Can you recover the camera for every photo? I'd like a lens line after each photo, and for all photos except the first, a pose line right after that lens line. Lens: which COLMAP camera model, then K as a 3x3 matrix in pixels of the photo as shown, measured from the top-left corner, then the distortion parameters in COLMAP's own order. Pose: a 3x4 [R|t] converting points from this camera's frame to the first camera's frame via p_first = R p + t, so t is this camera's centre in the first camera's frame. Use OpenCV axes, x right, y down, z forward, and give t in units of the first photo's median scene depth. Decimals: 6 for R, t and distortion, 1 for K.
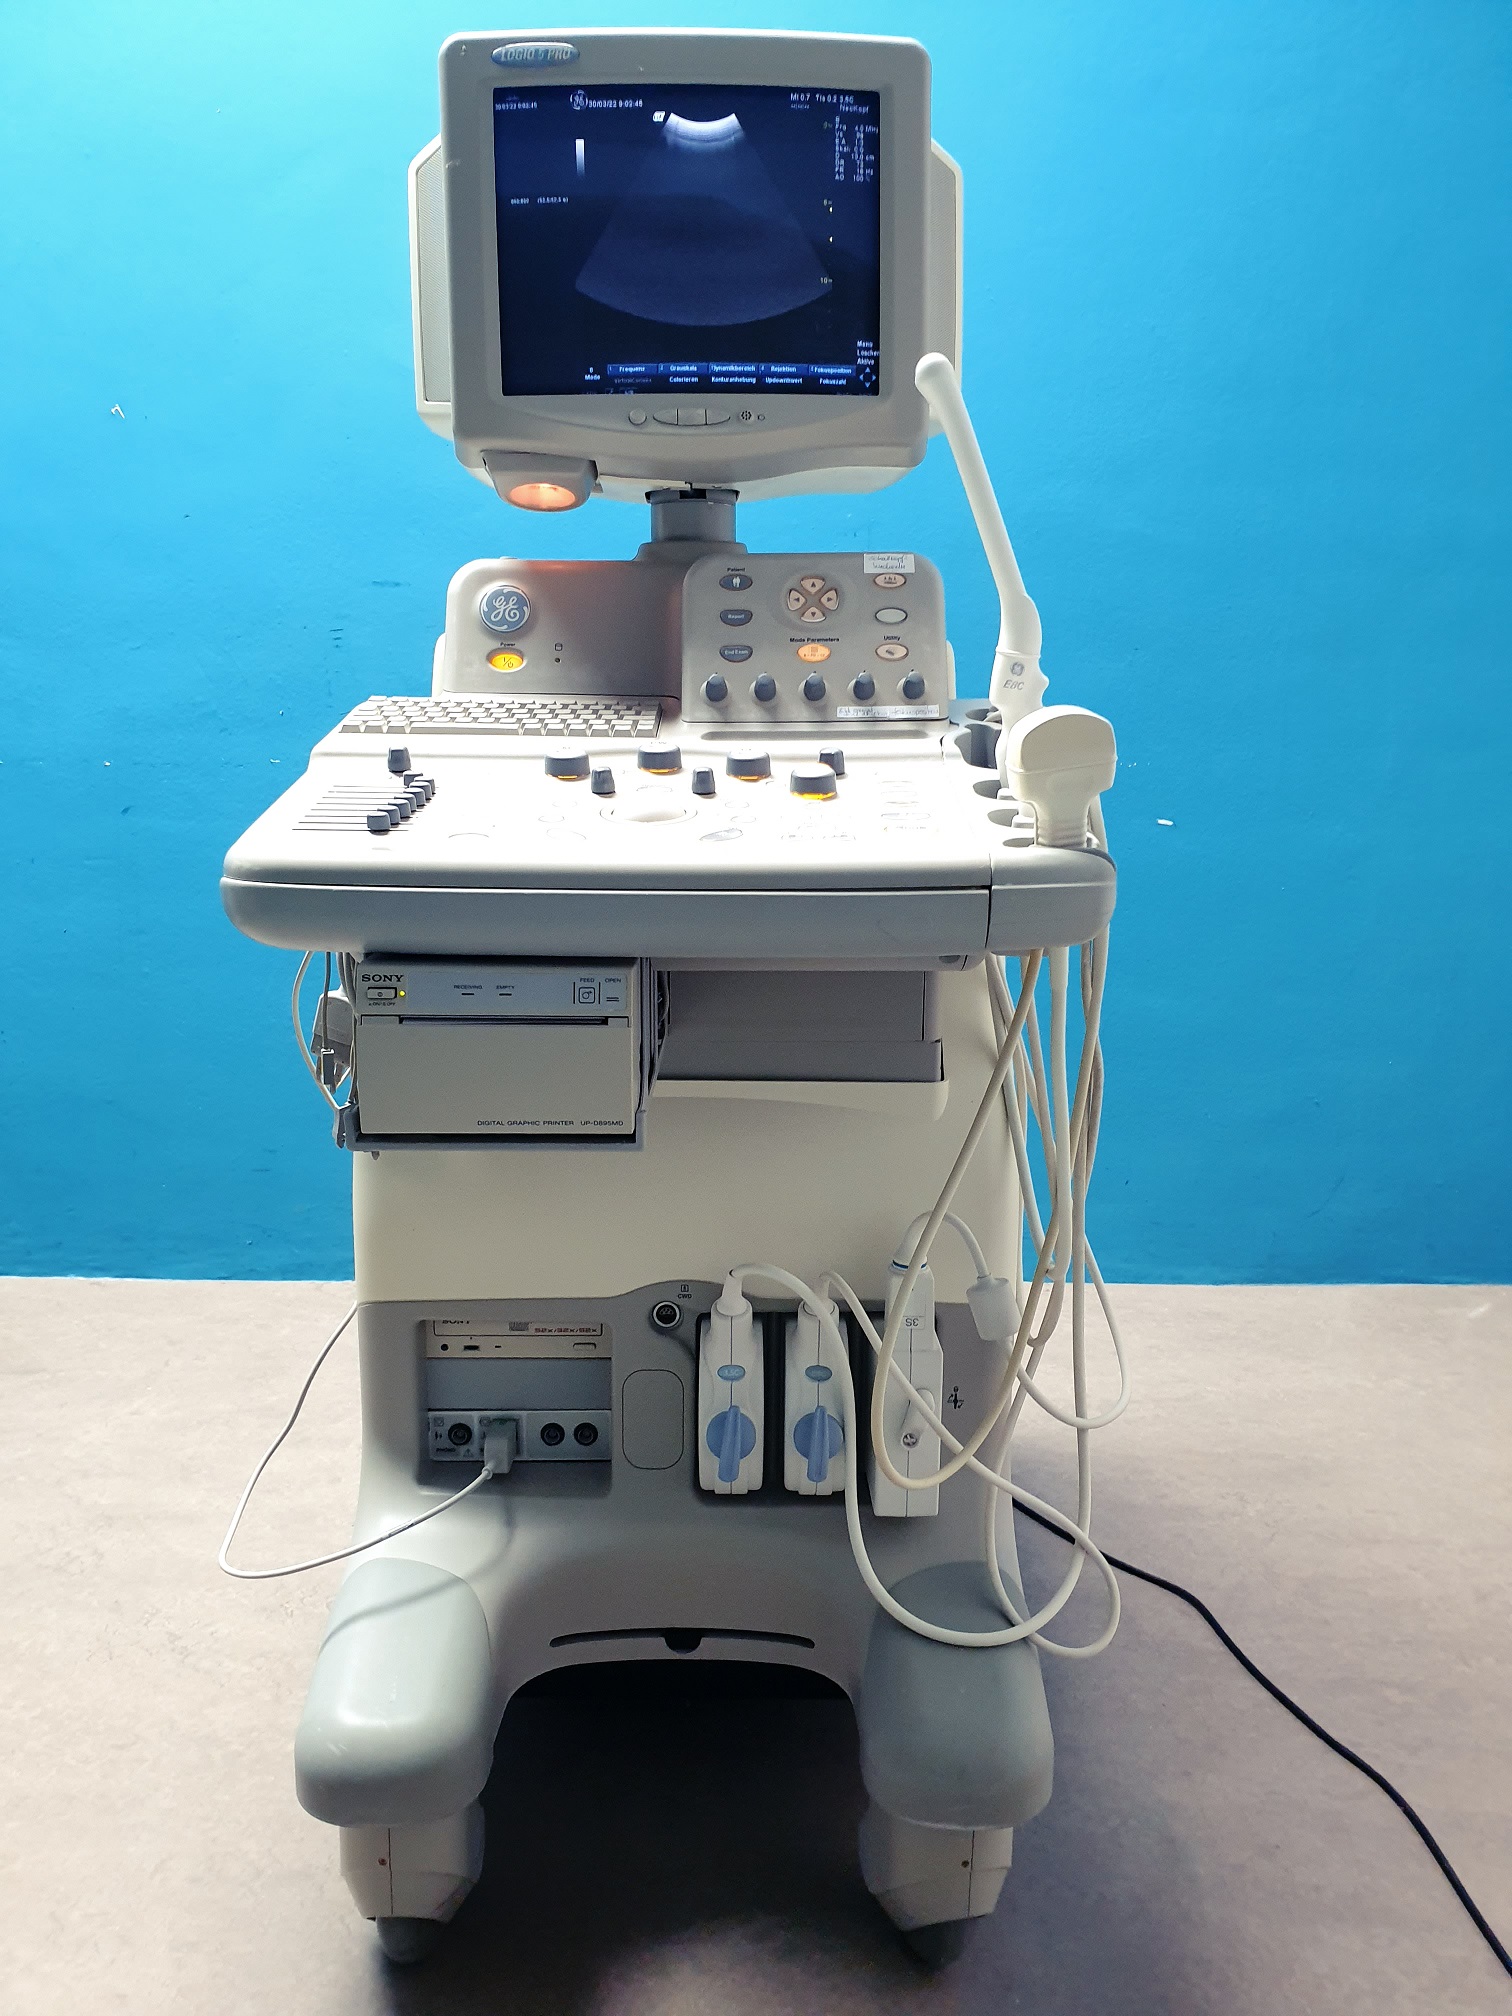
lens RADIAL K [[1515.3, 0, 759.7], [0, 1515.3, 1015.4], [0, 0, 1]] dist [-0.027539, 0.039457]
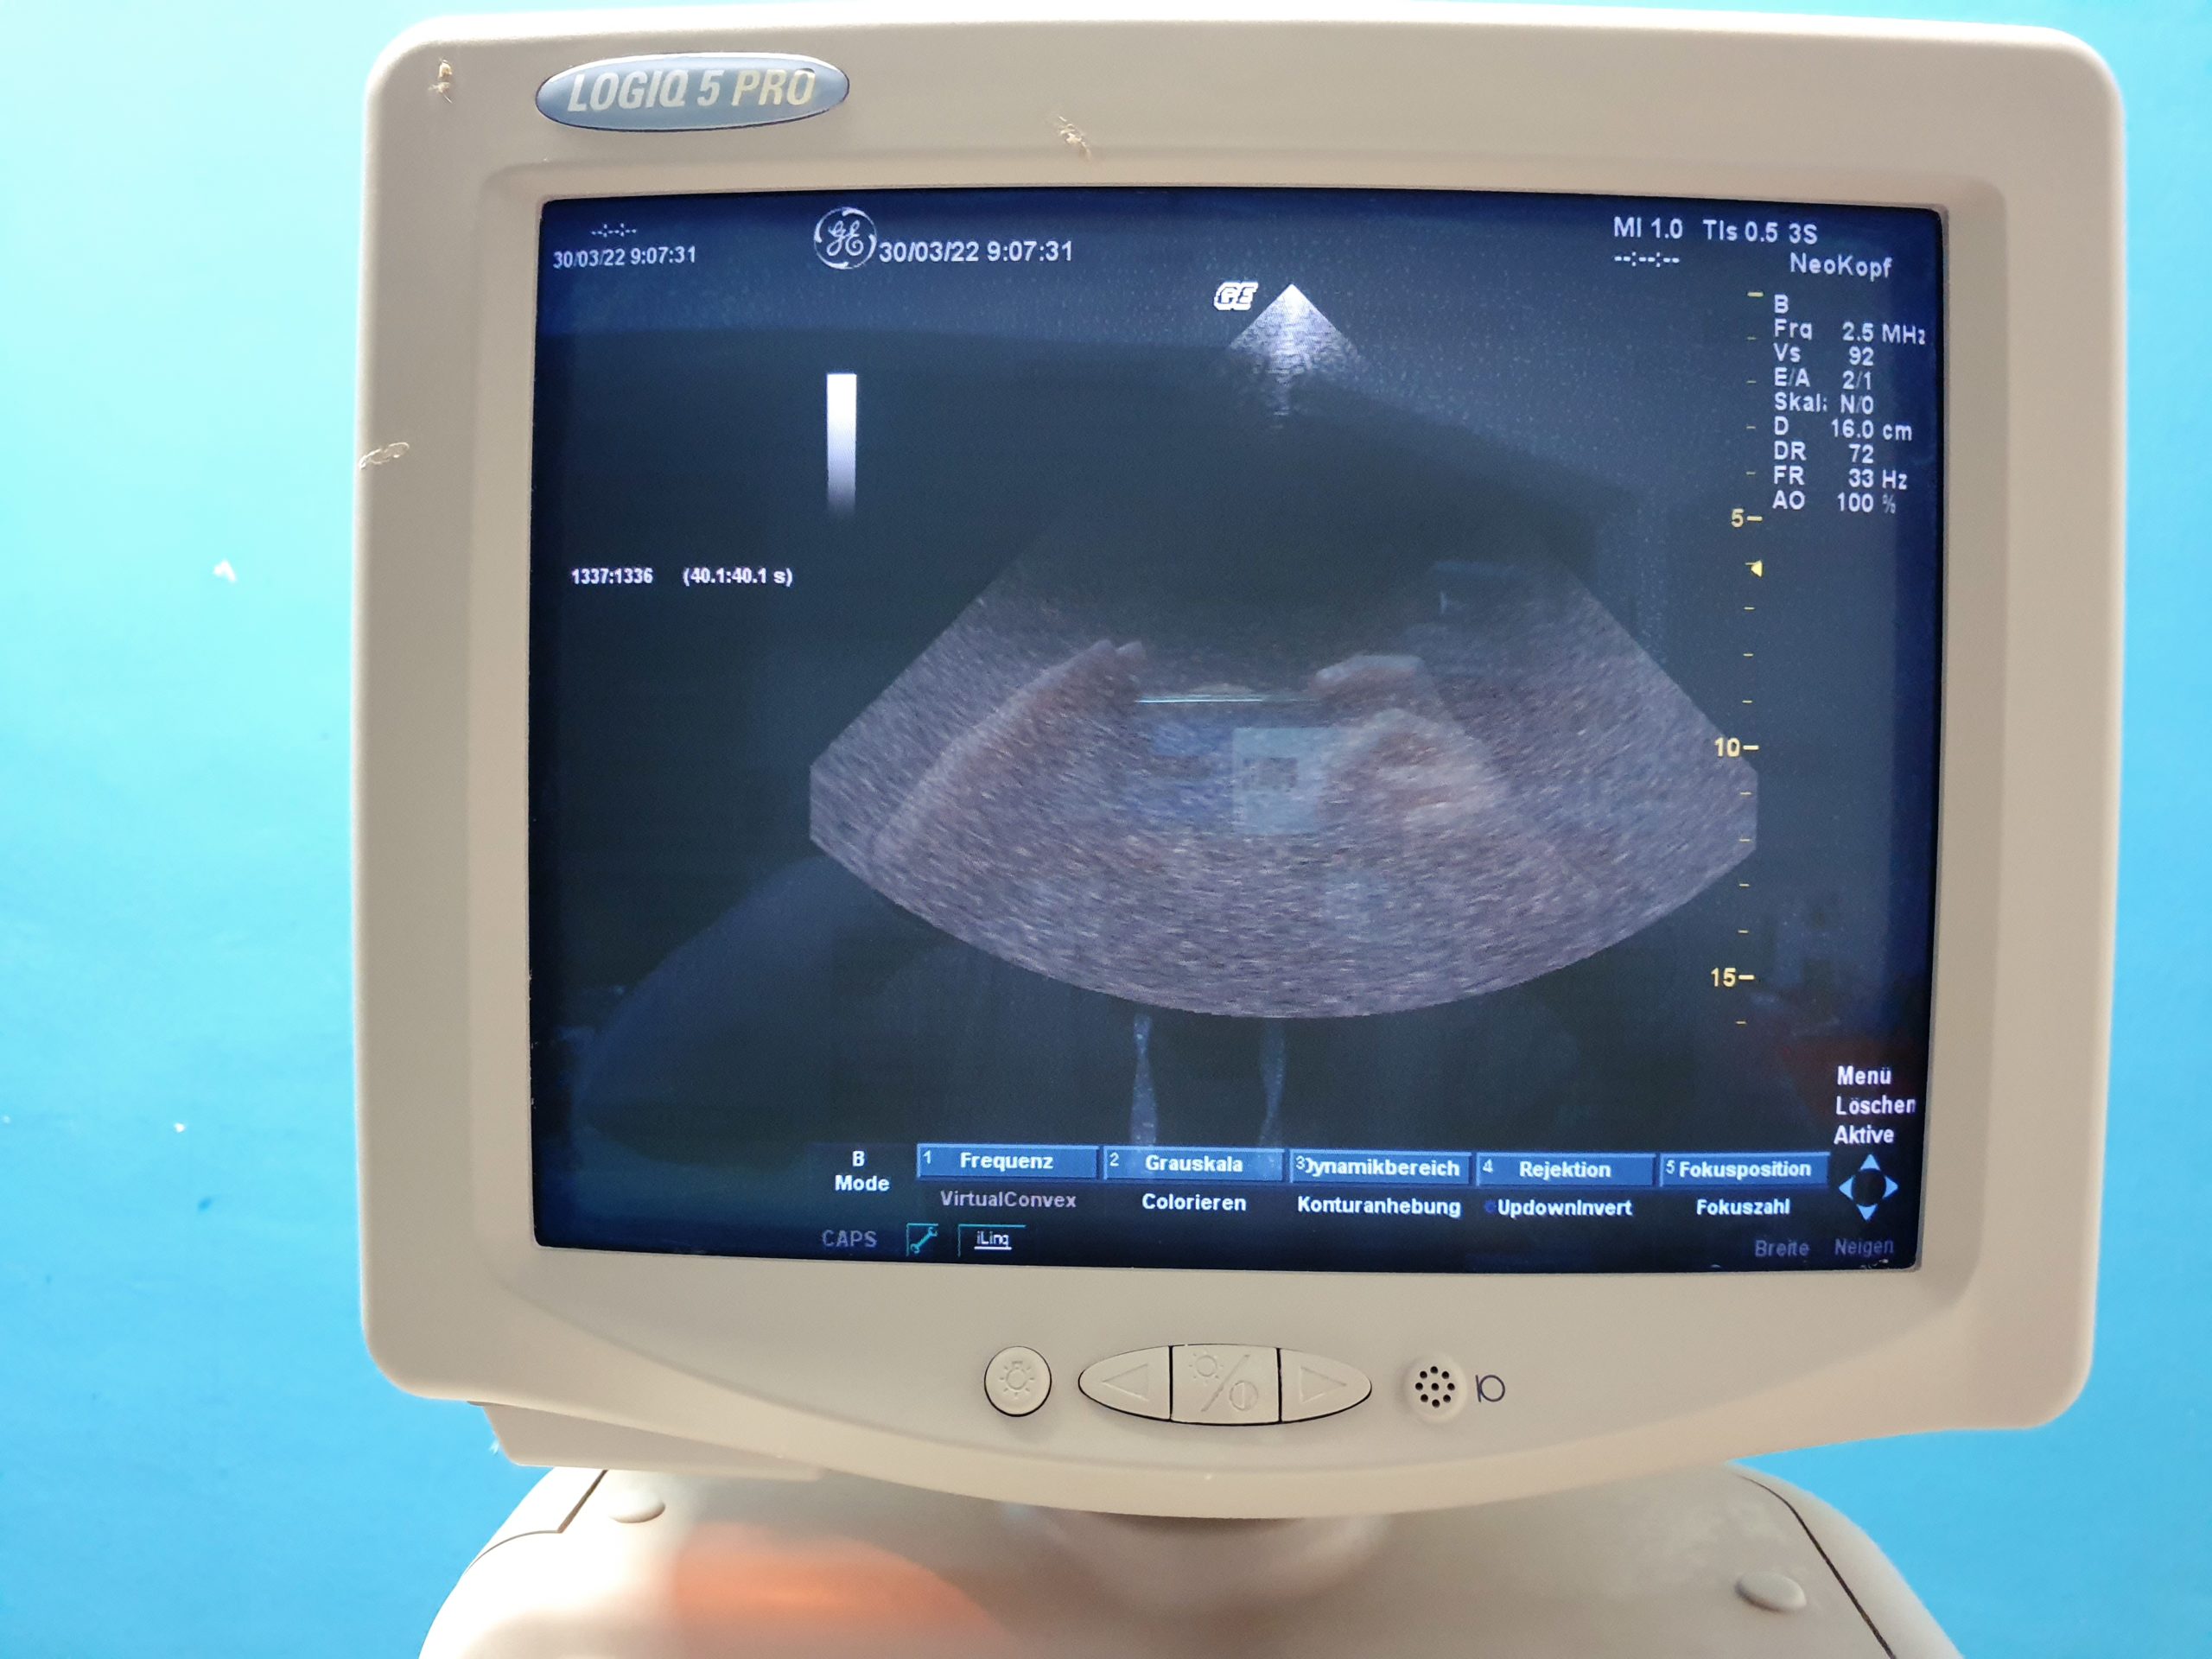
lens RADIAL K [[1641.7, 0, 1098.8], [0, 1641.7, 799.2], [0, 0, 1]] dist [-0.001237, 0.002858]
pose [[0.998005, 0.021562, -0.059337, -0.050370], [-0.029322, 0.990656, -0.133198, -0.441967], [0.055910, 0.134672, 0.989312, 0.680358]]
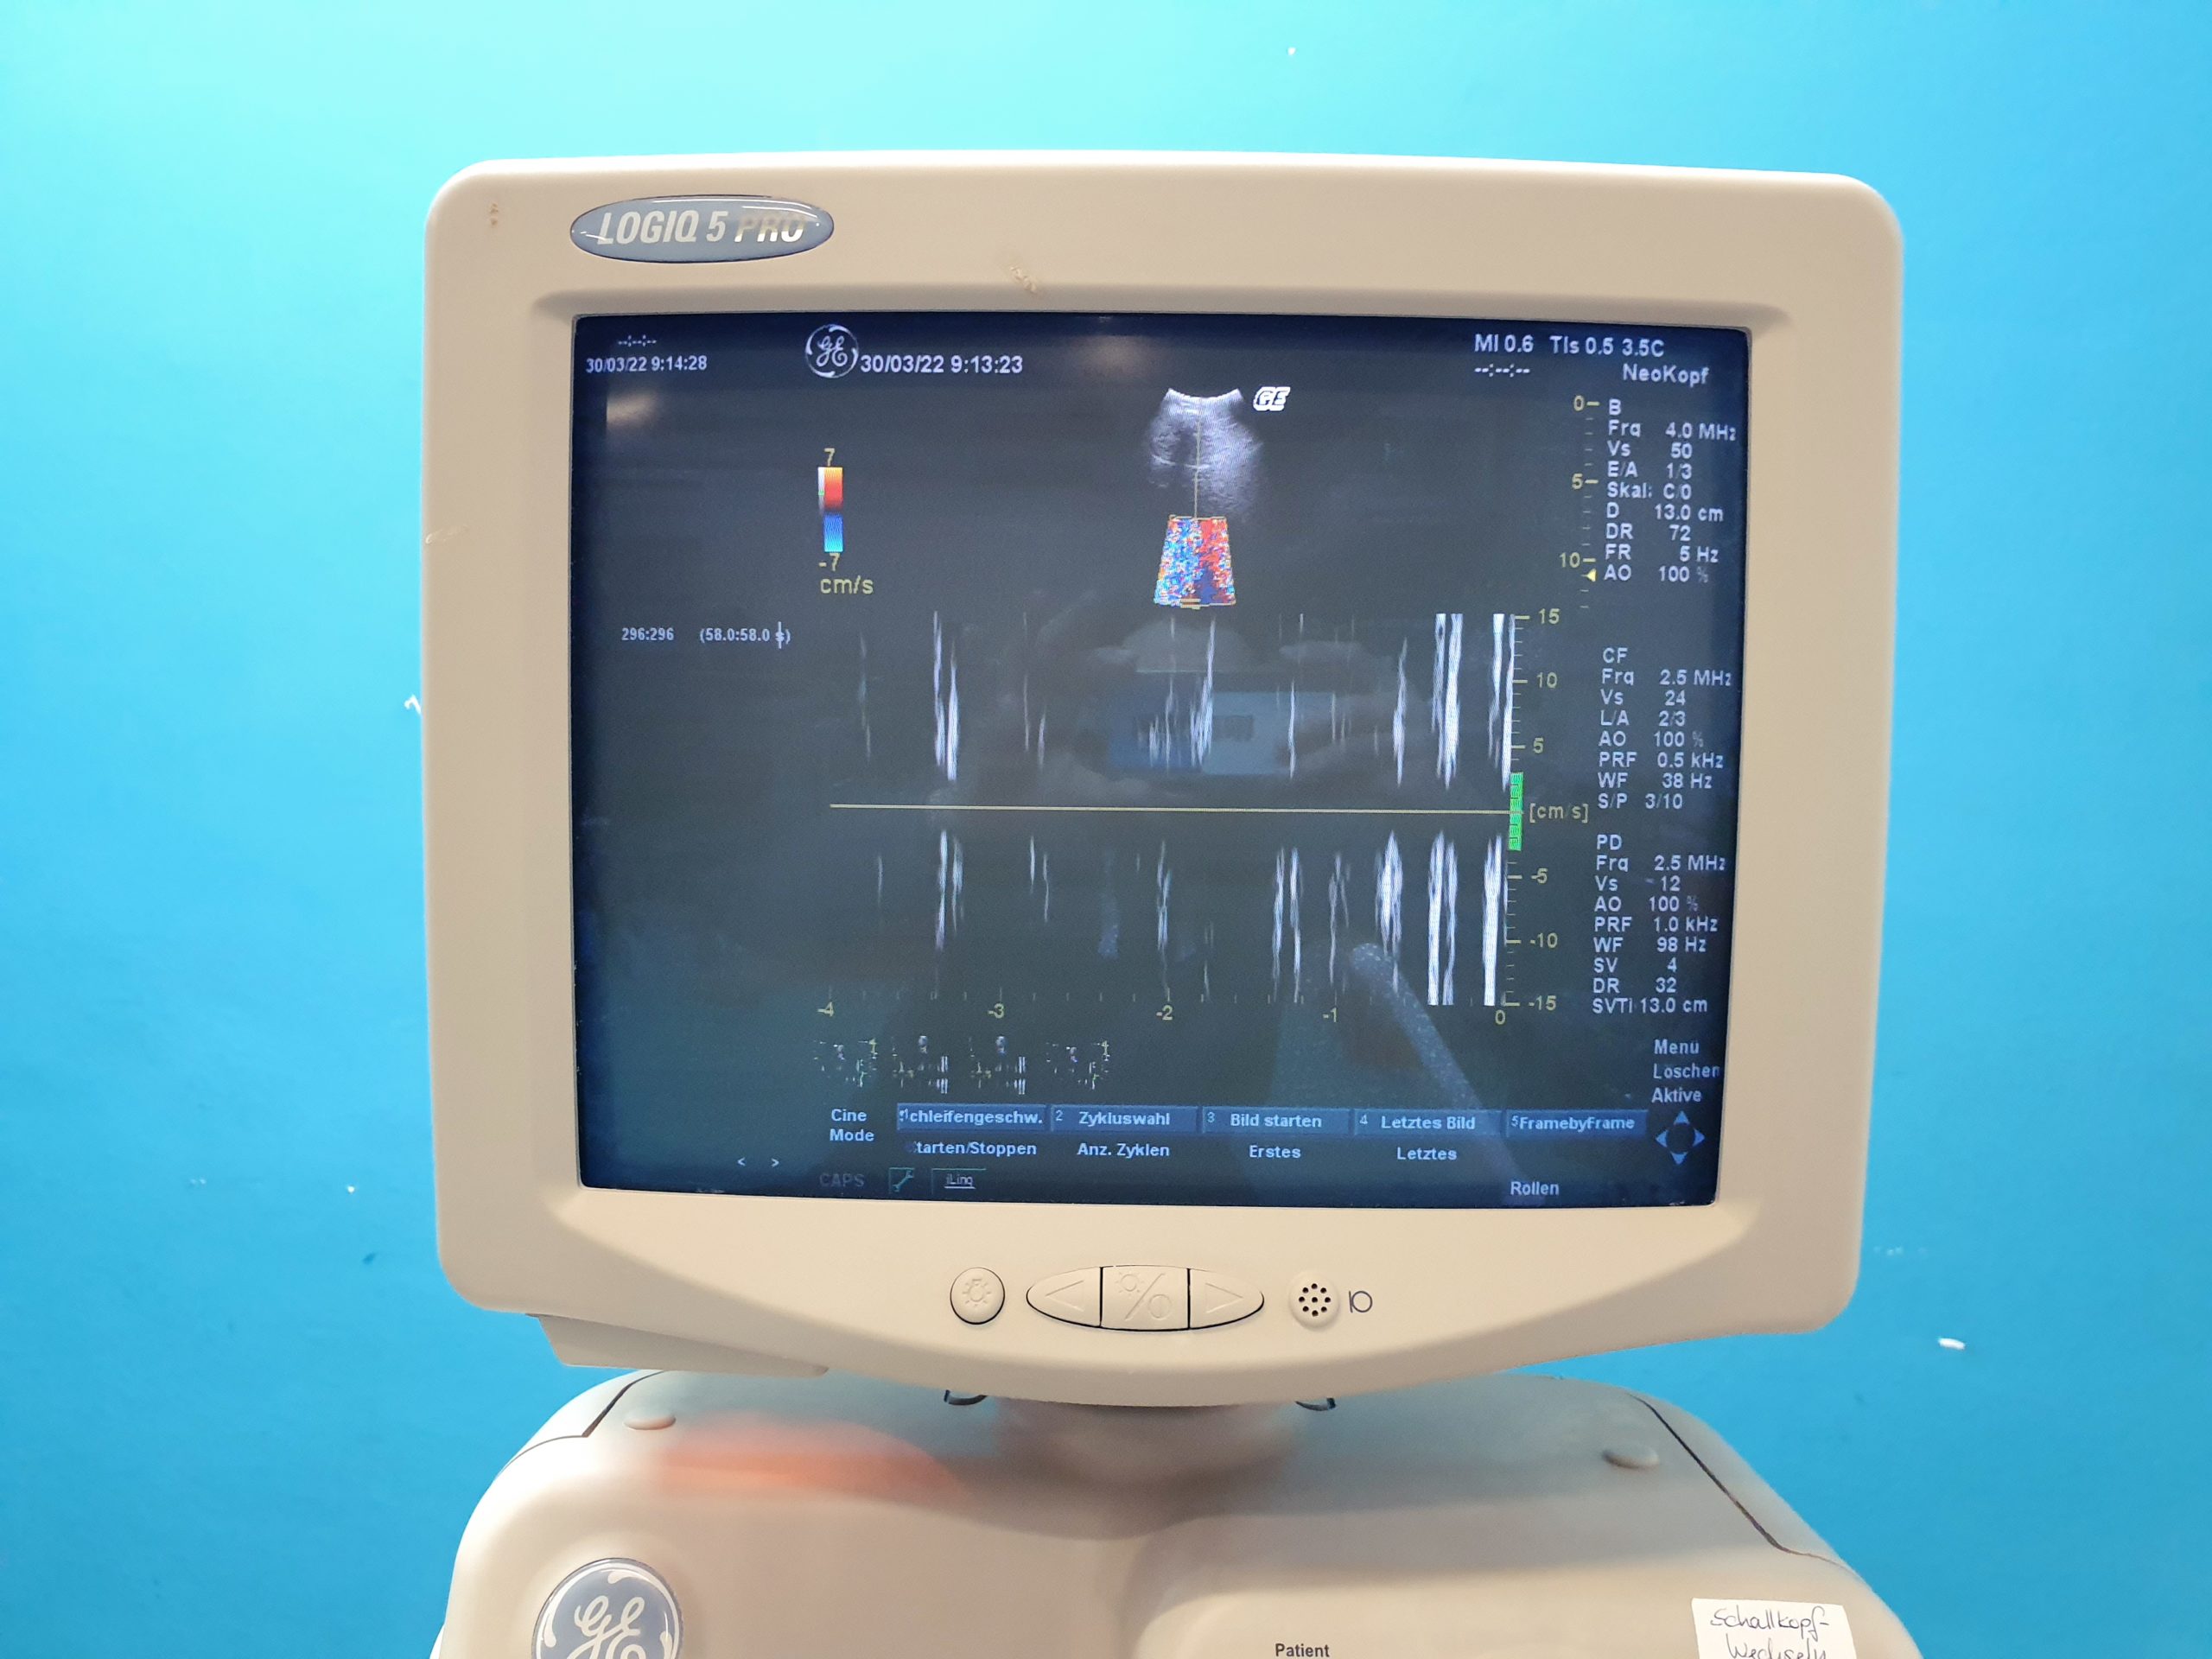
lens RADIAL K [[1659.0, 0, 1110.3], [0, 1659.0, 789.5], [0, 0, 1]] dist [-0.001316, 0.003501]
pose [[0.998140, 0.023318, -0.056333, -0.034156], [-0.028374, 0.995475, -0.090689, -0.455369], [0.053963, 0.092119, 0.994285, 0.616259]]
